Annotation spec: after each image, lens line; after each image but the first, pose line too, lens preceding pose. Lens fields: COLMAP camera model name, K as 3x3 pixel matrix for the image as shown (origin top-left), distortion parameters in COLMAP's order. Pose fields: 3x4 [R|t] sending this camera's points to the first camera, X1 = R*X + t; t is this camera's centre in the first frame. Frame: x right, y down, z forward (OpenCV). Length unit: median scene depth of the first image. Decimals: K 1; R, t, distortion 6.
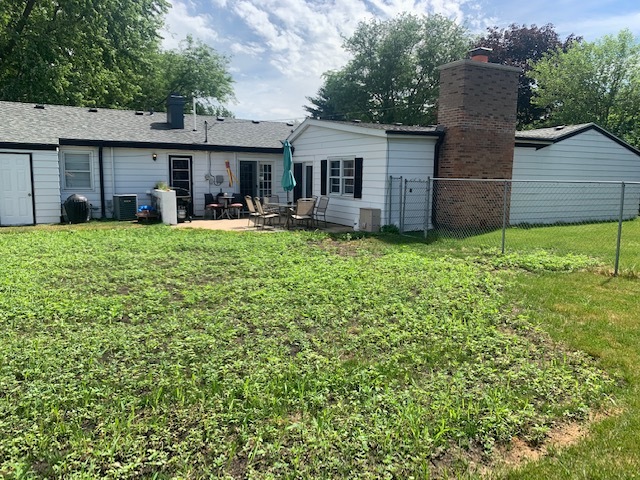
lens RADIAL K [[491.1, 0, 320.0], [0, 491.1, 240.0], [0, 0, 1]] dist [0.043171, -0.071175]
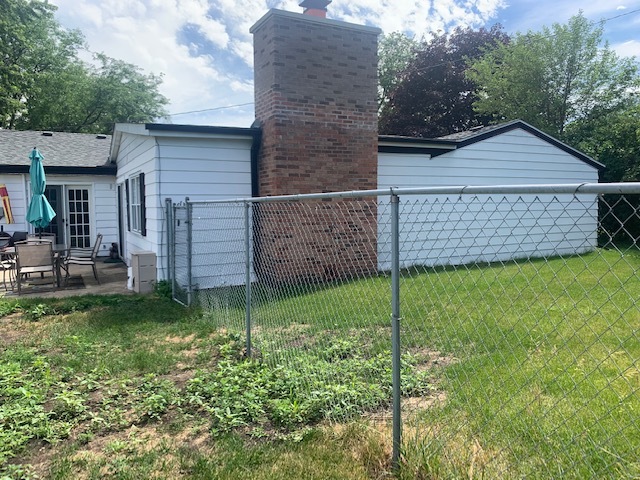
lens RADIAL K [[491.1, 0, 320.0], [0, 491.1, 240.0], [0, 0, 1]] dist [0.043171, -0.071175]
pose [[0.999649, -0.026125, 0.004427, 0.301207], [0.026350, 0.997716, -0.062203, -0.033372], [-0.002792, 0.062298, 0.998054, 0.355250]]
